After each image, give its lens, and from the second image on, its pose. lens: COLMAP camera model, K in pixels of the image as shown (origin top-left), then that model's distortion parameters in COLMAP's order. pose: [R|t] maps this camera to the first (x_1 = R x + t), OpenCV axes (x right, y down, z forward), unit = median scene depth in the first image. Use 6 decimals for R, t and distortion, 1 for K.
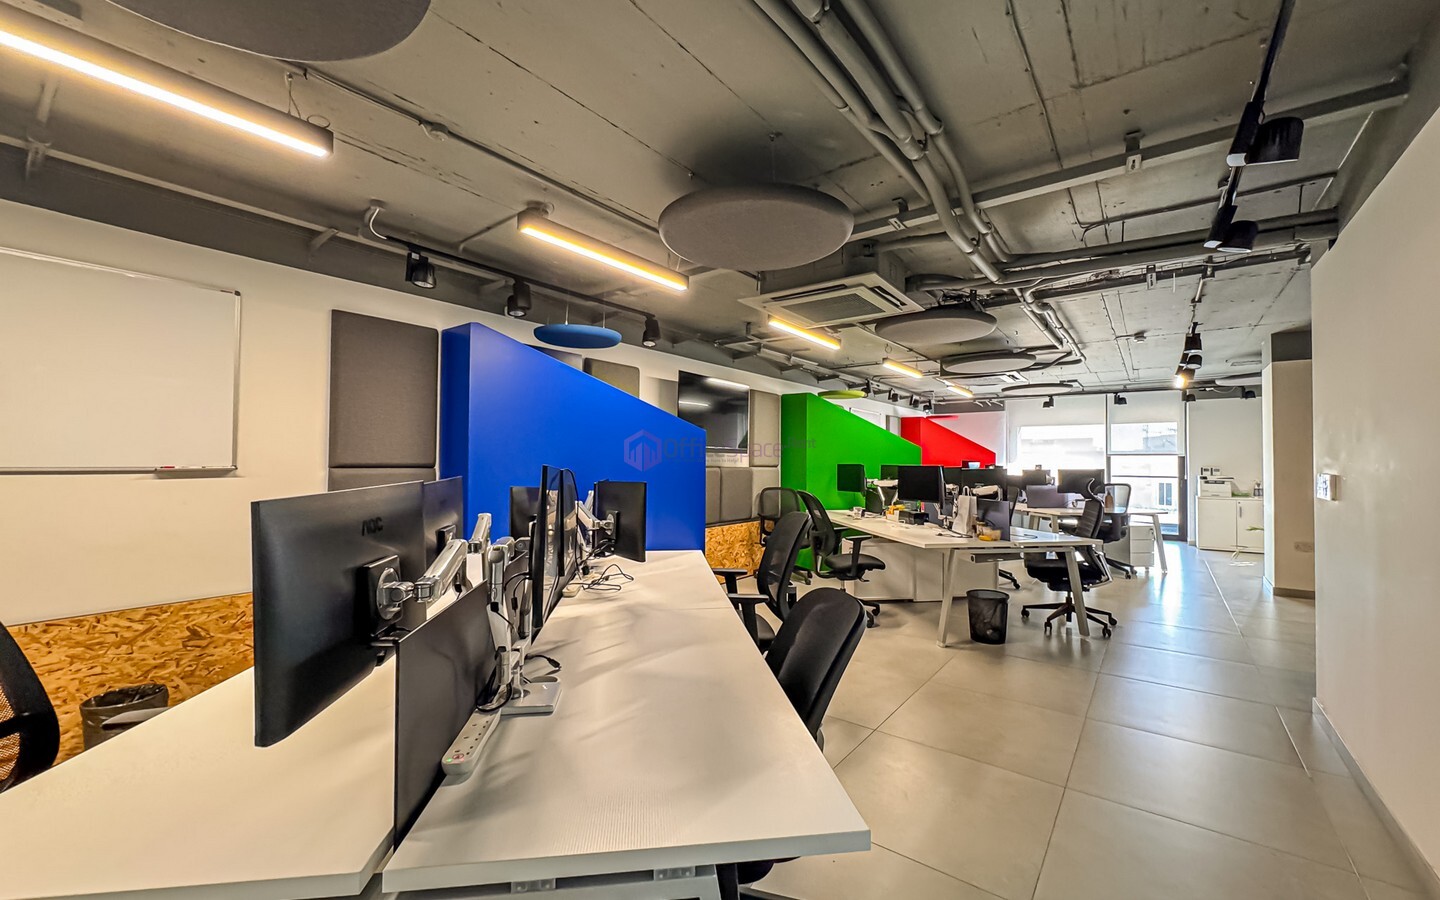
lens RADIAL K [[573.9, 0, 718.6], [0, 573.9, 451.6], [0, 0, 1]] dist [-0.002923, 0.000074]
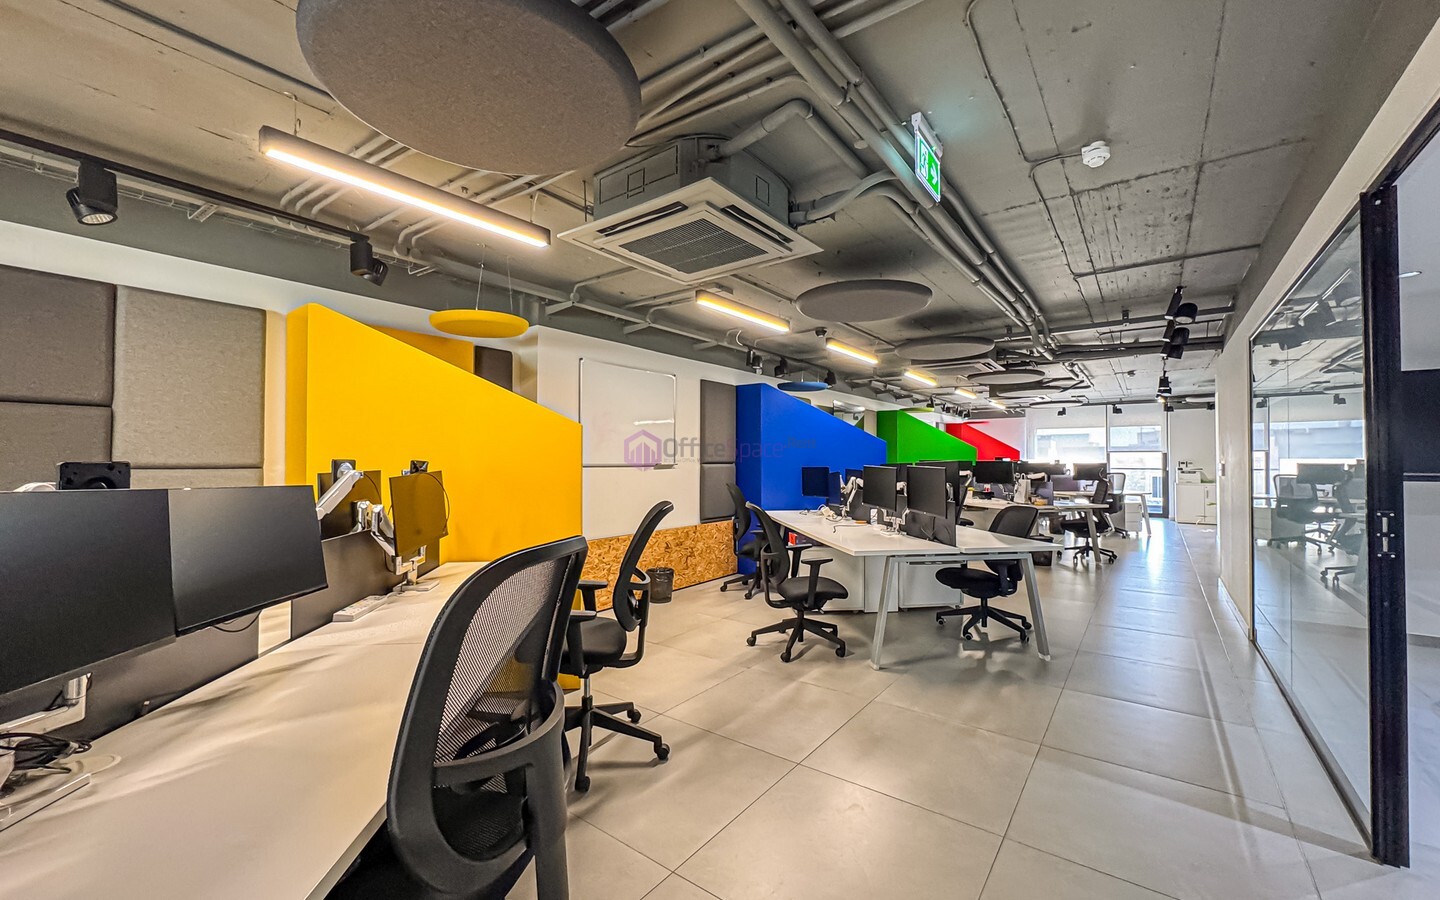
lens RADIAL K [[573.9, 0, 721.8], [0, 573.9, 452.4], [0, 0, 1]] dist [-0.002923, 0.000074]
pose [[0.999939, -0.006448, 0.008953, -0.414188], [0.006396, 0.999962, 0.005845, -0.013330], [-0.008990, -0.005787, 0.999943, -0.579466]]
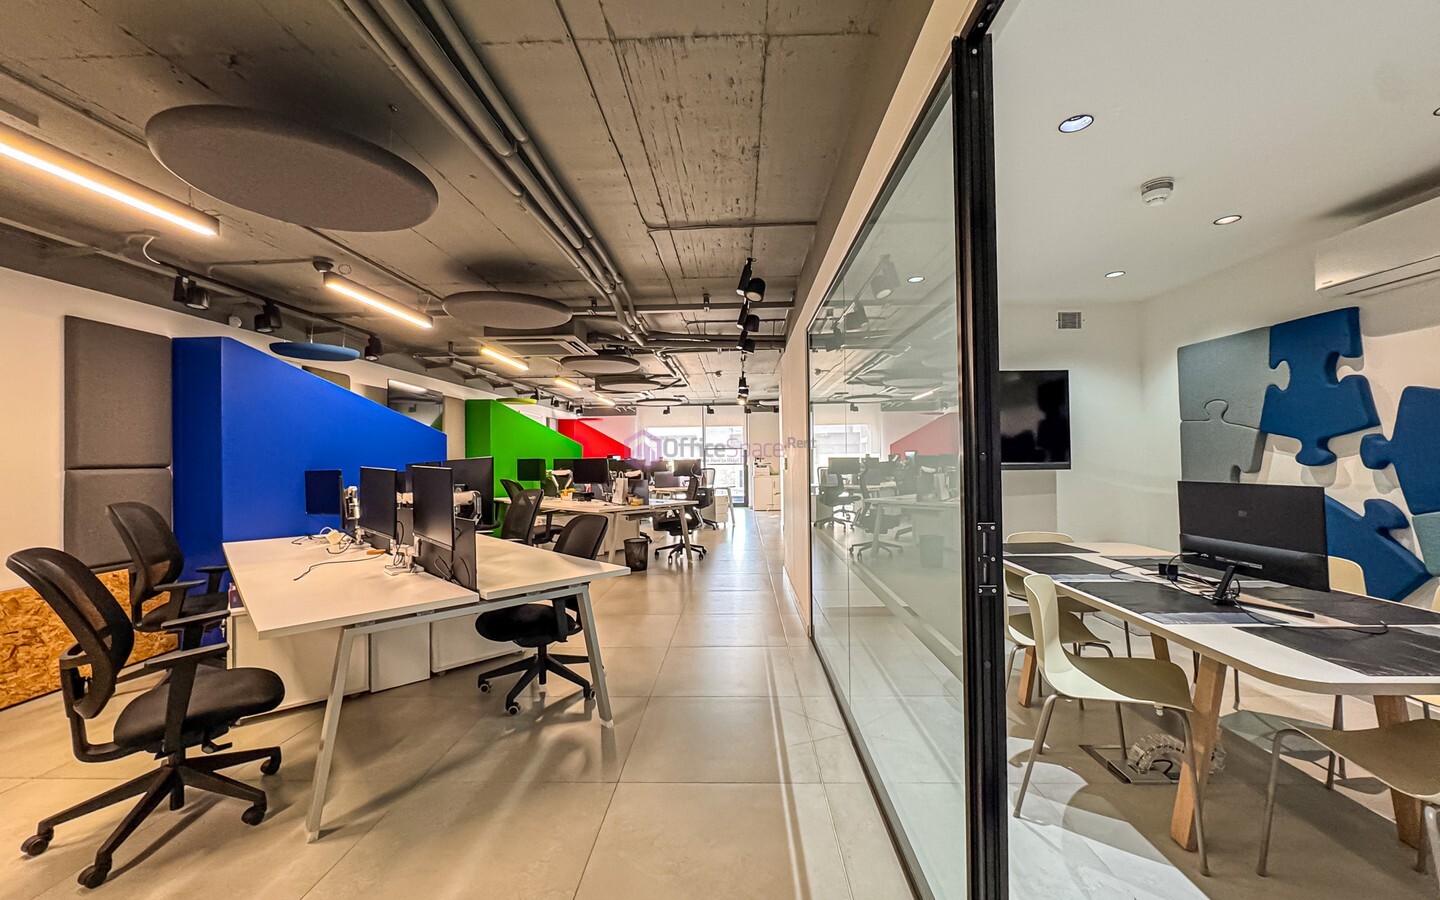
lens RADIAL K [[573.9, 0, 723.2], [0, 573.9, 453.7], [0, 0, 1]] dist [-0.002923, 0.000074]
pose [[0.811209, -0.013935, 0.584591, -0.213609], [0.007689, 0.999884, 0.013165, -0.003403], [-0.584706, -0.006184, 0.811222, -0.345173]]
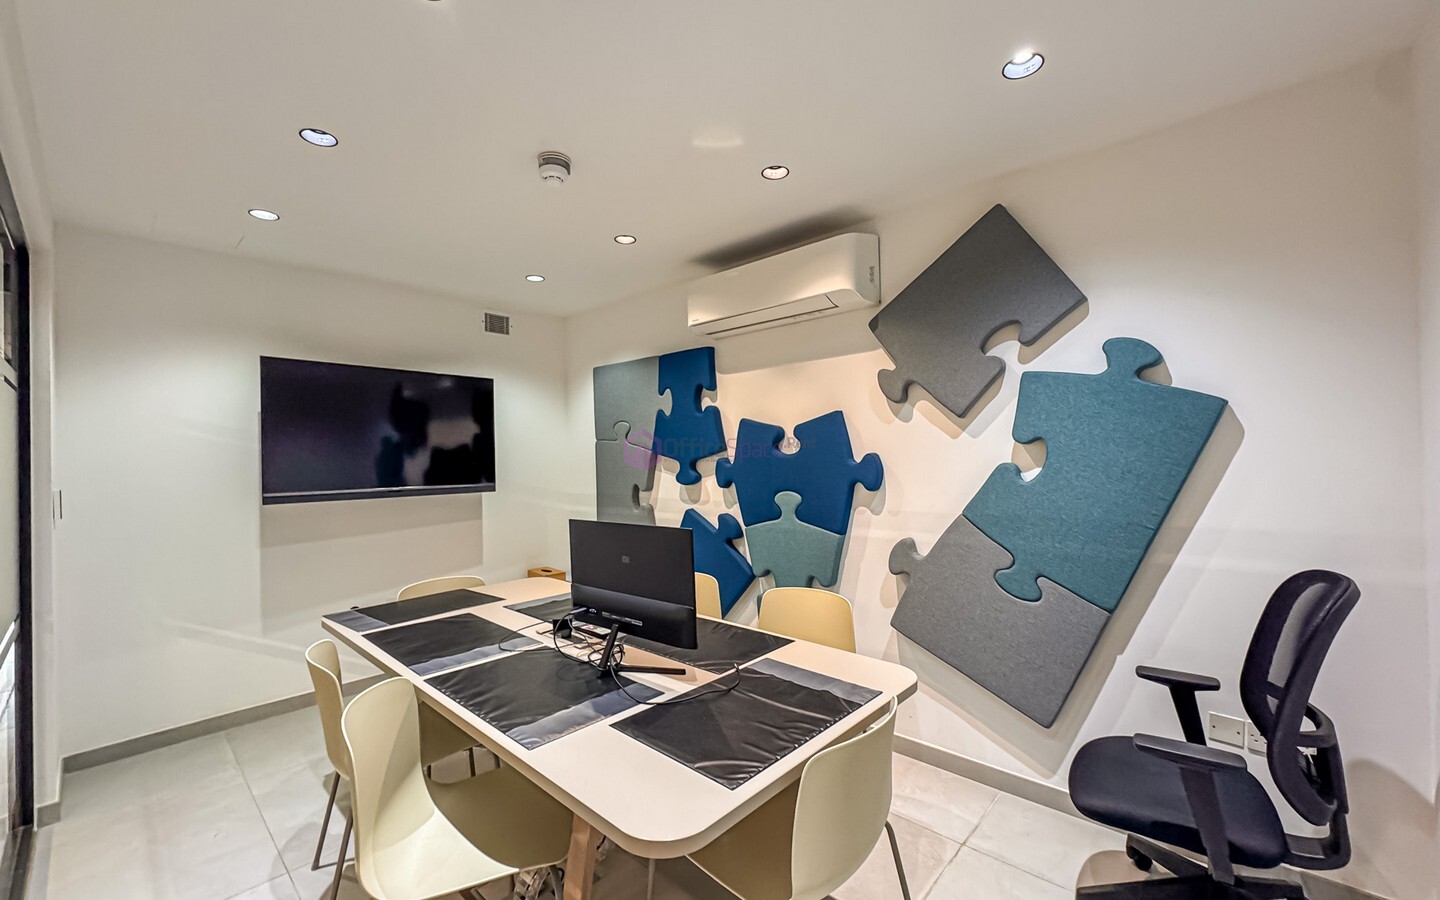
lens RADIAL K [[573.9, 0, 716.3], [0, 573.9, 460.3], [0, 0, 1]] dist [-0.002923, 0.000074]
pose [[0.098210, -0.012337, 0.995089, -0.015053], [-0.002019, 0.999919, 0.012596, -0.015988], [-0.995164, -0.003246, 0.098177, -0.318793]]
